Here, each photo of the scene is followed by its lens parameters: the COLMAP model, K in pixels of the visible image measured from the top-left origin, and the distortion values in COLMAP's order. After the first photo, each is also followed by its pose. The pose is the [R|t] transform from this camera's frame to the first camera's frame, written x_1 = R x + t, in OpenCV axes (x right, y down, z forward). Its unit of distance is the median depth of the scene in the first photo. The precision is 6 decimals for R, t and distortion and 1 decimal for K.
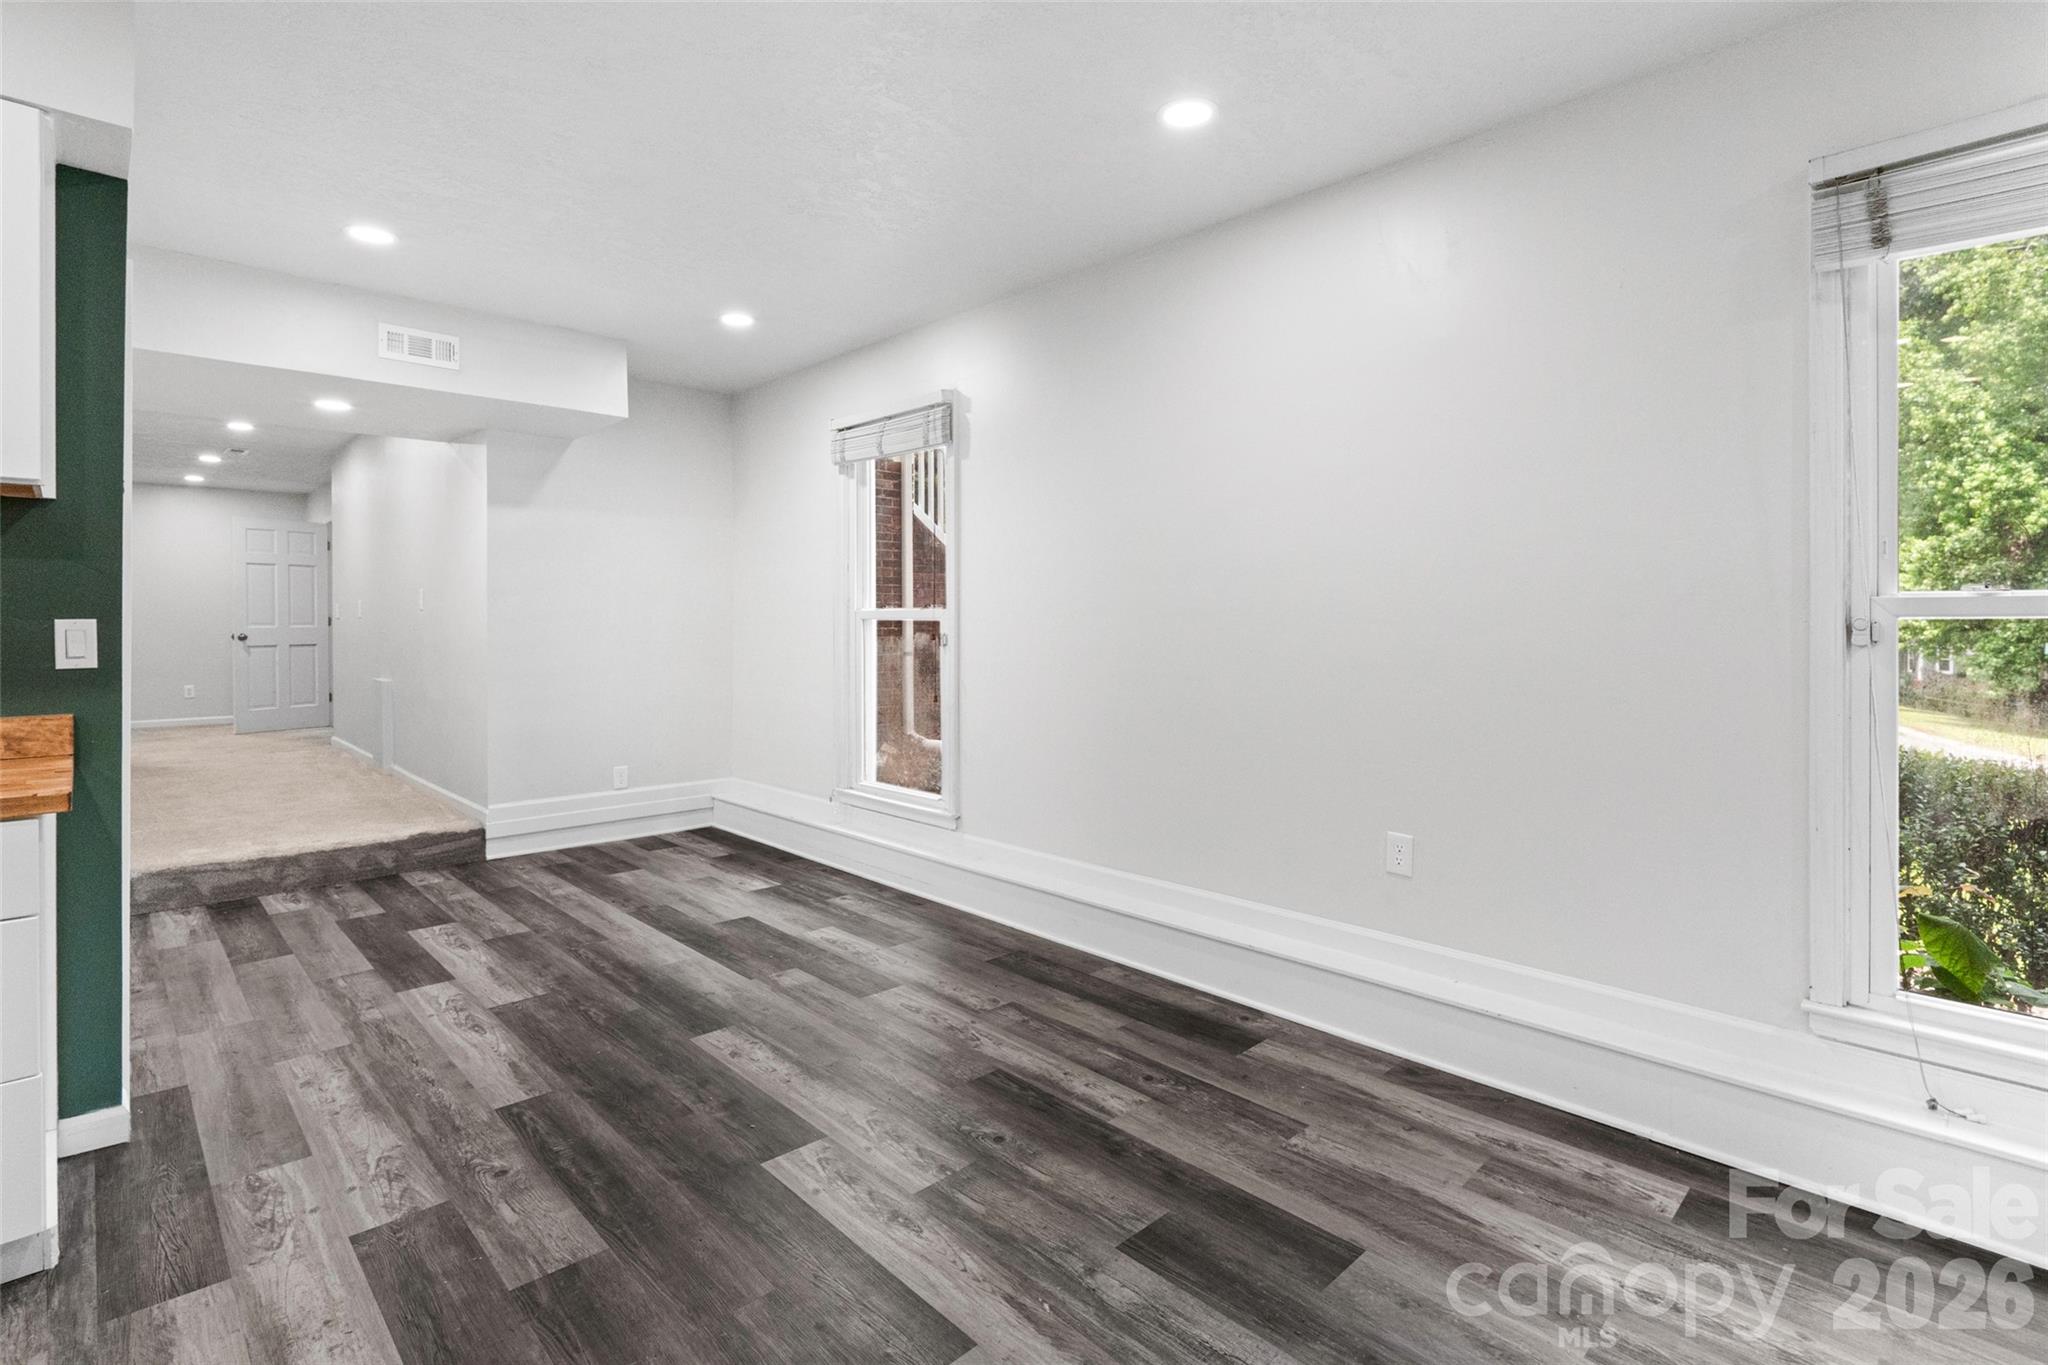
lens RADIAL K [[954.9, 0, 1029.4], [0, 954.9, 636.8], [0, 0, 1]] dist [-0.002744, -0.000046]
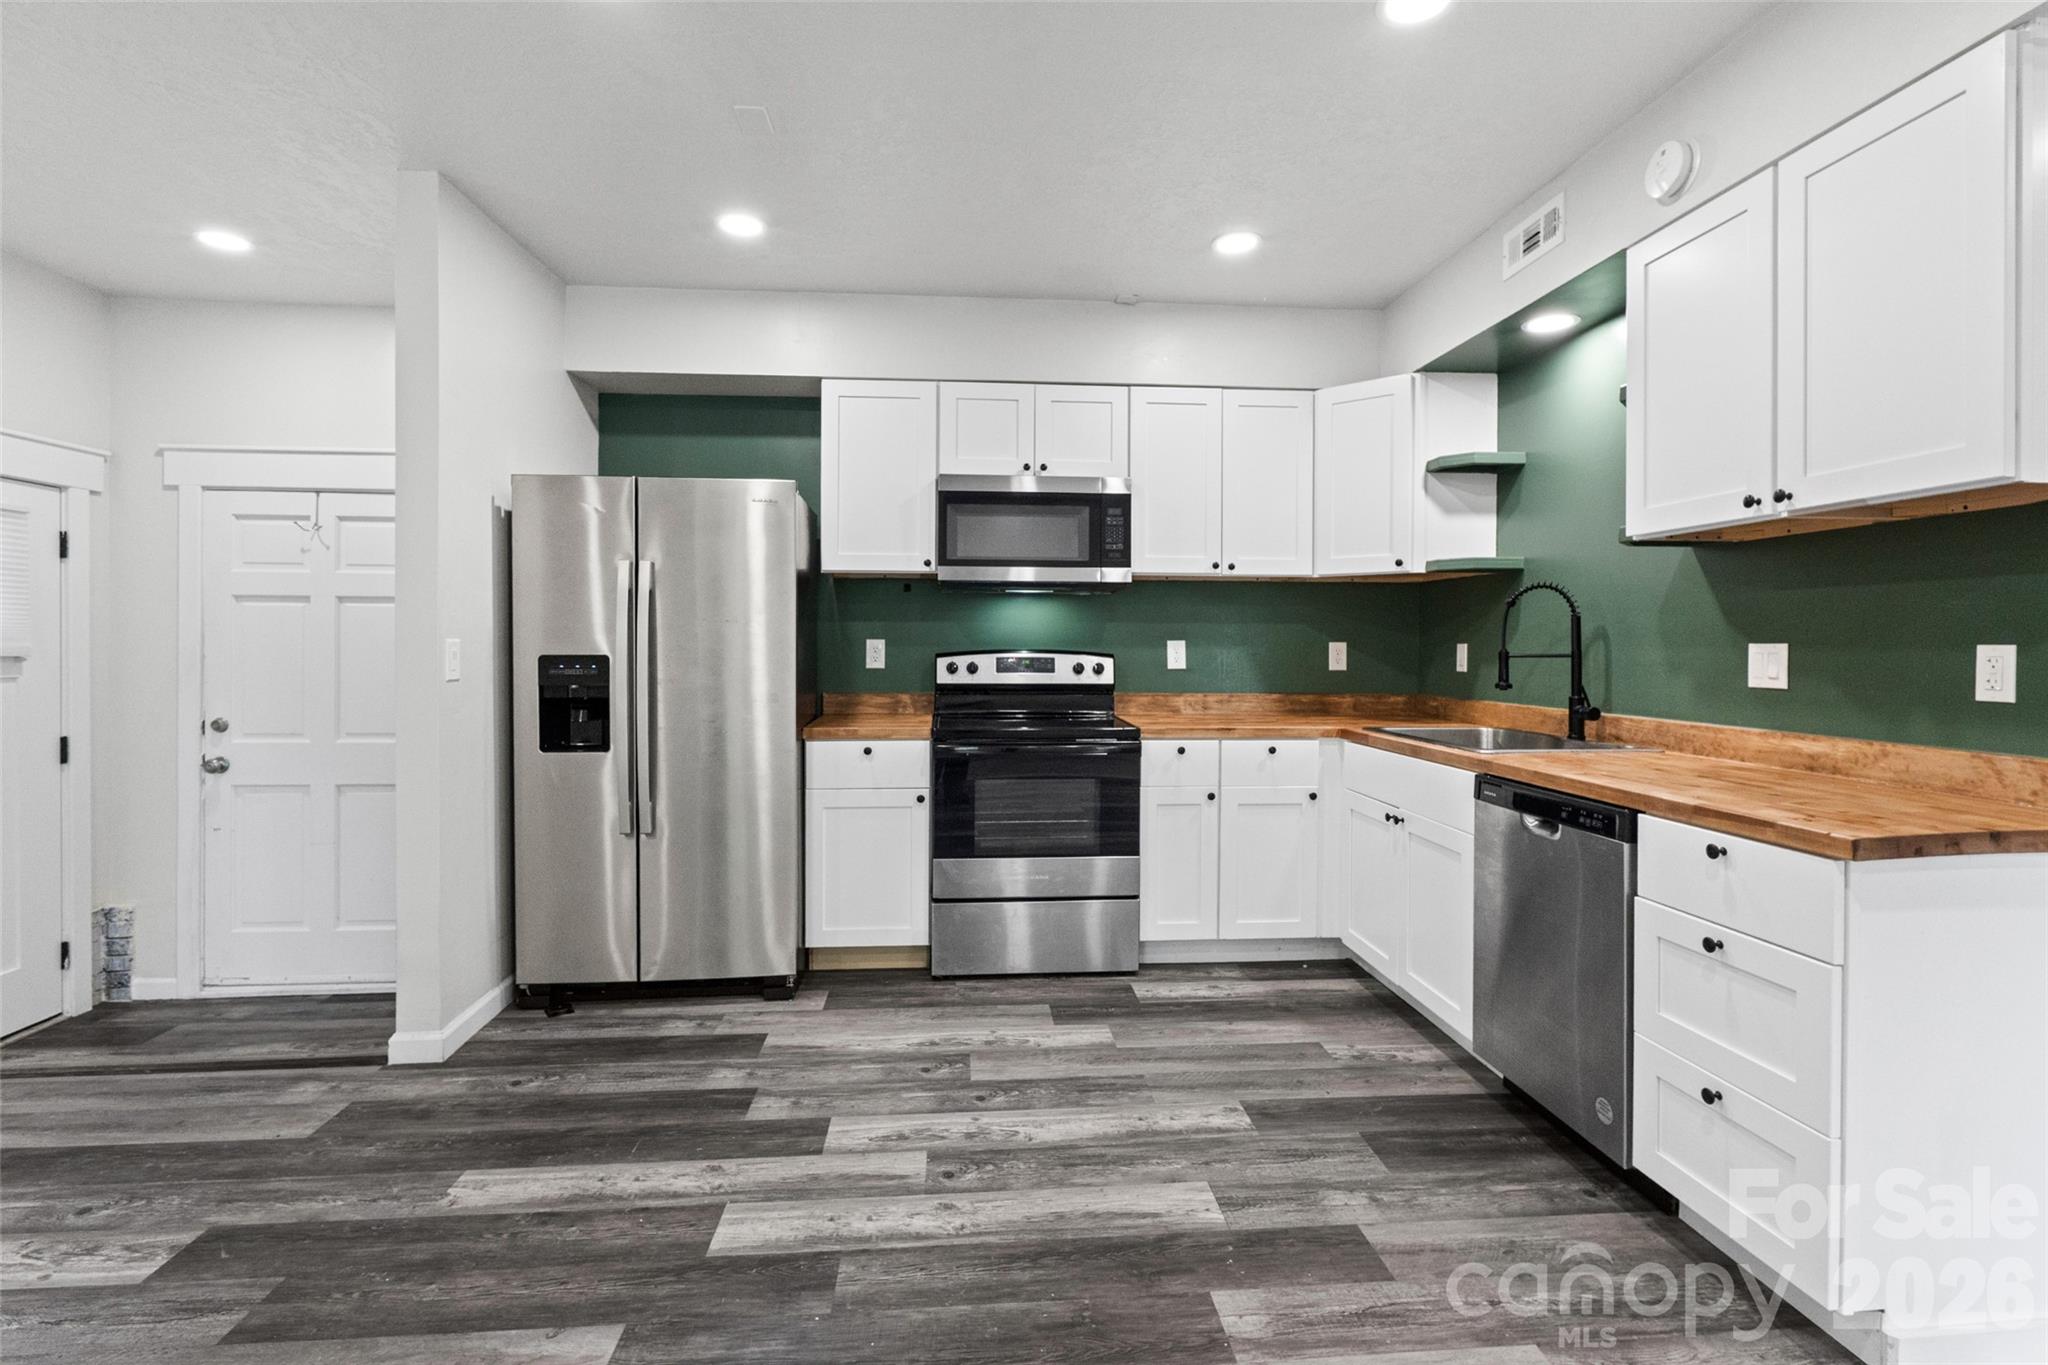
lens RADIAL K [[954.9, 0, 1021.1], [0, 954.9, 649.8], [0, 0, 1]] dist [-0.002744, -0.000046]
pose [[-0.649707, 0.000905, -0.760184, 0.094753], [-0.013126, 0.999837, 0.012409, -0.008282], [0.760071, 0.018040, -0.649589, 0.550459]]
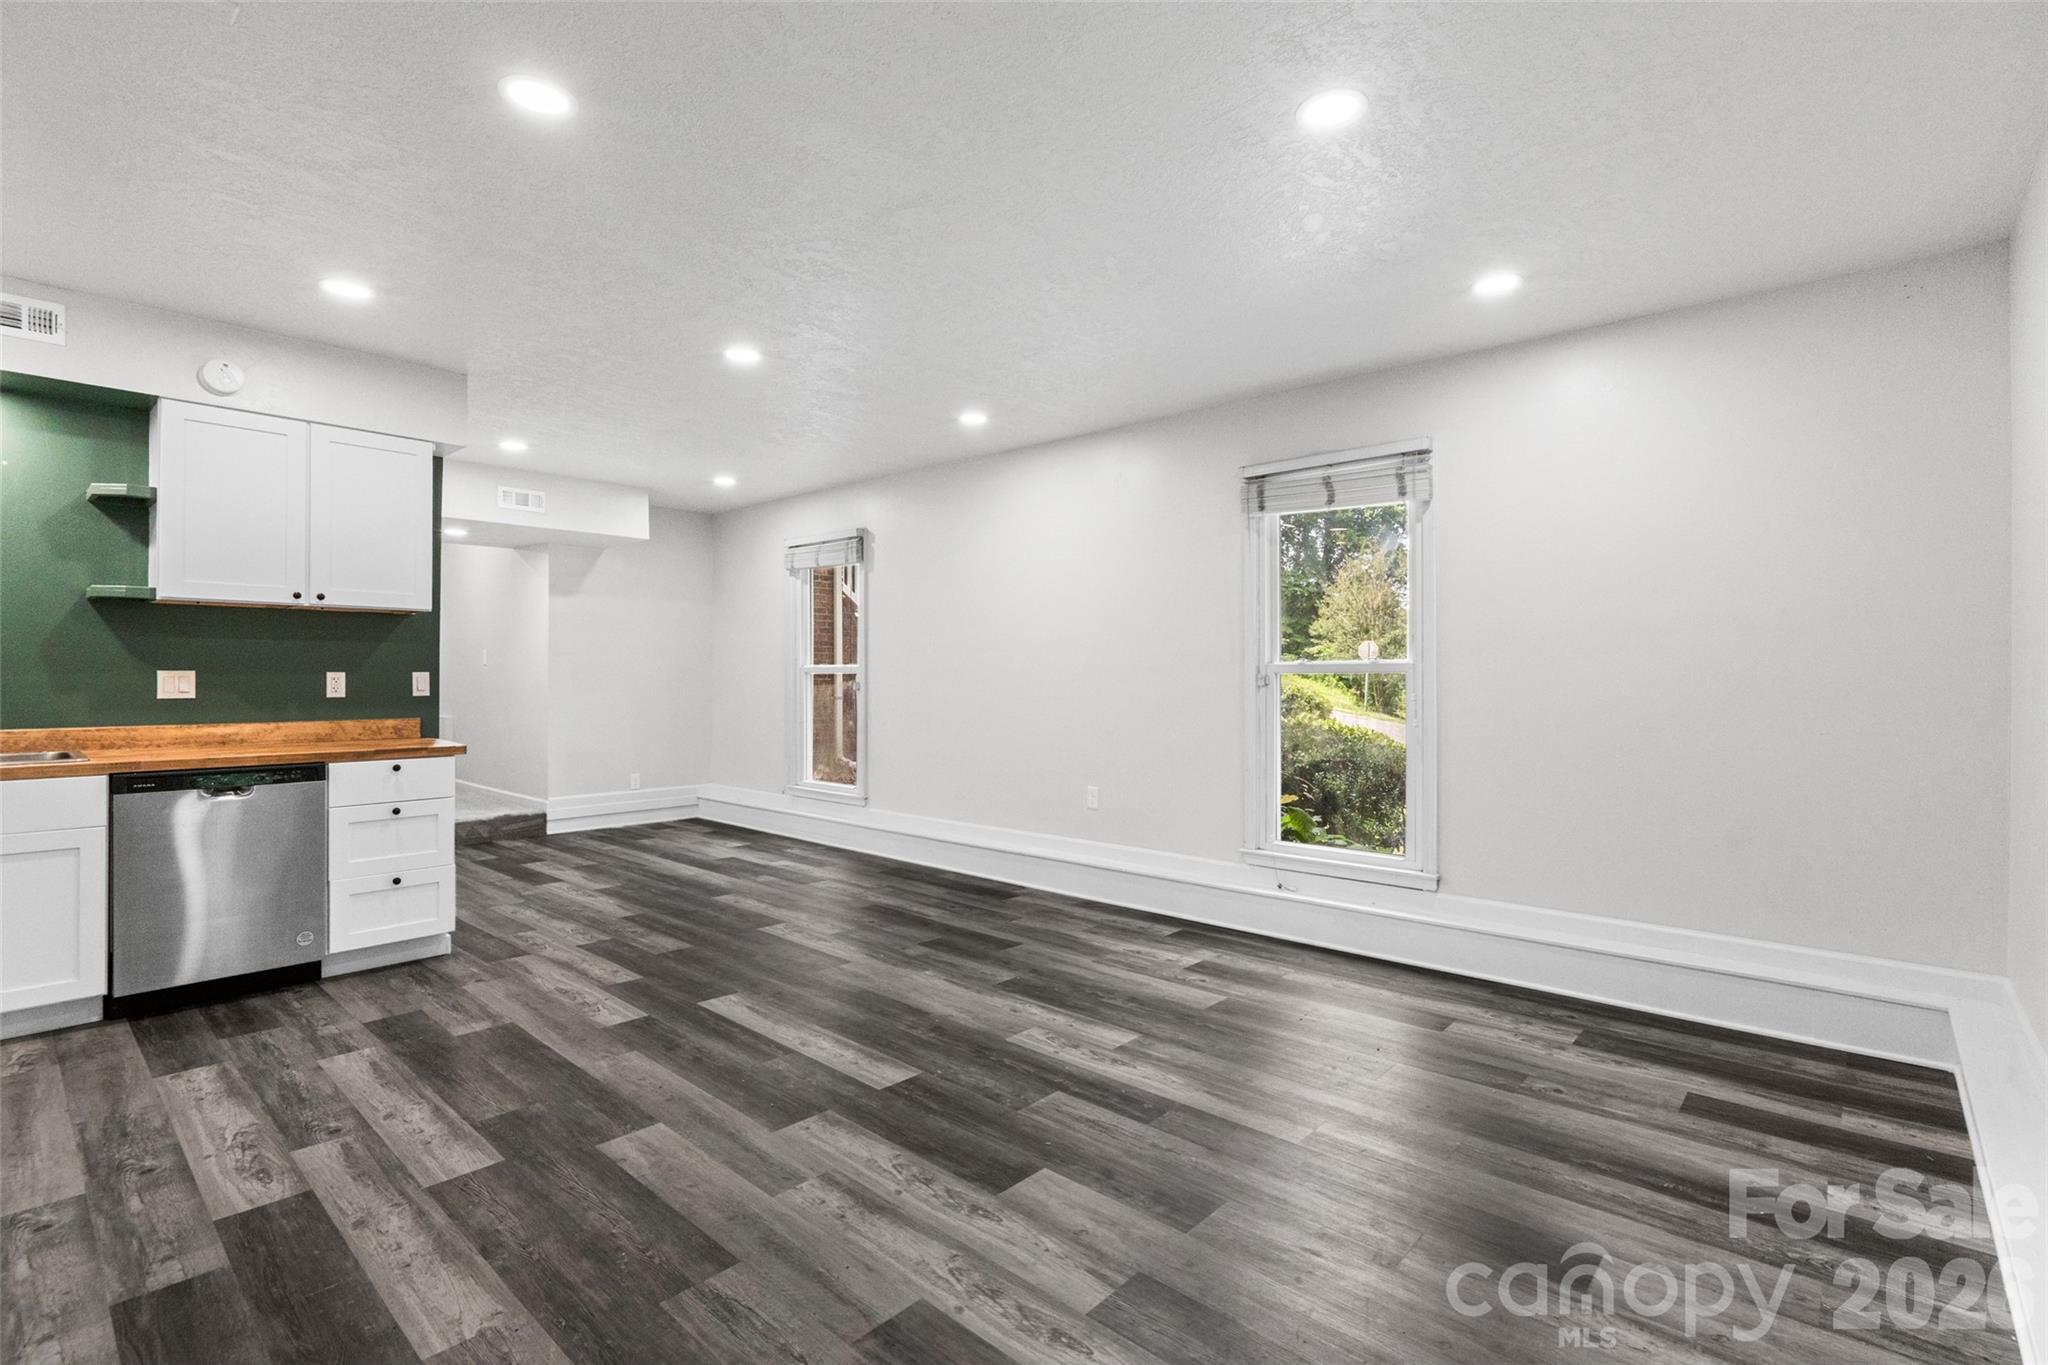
lens RADIAL K [[954.9, 0, 1032.4], [0, 954.9, 674.3], [0, 0, 1]] dist [-0.002744, -0.000046]
pose [[0.997964, 0.001501, 0.063766, 0.137421], [-0.000563, 0.999891, -0.014722, 0.010707], [-0.063781, 0.014656, 0.997856, -0.825867]]
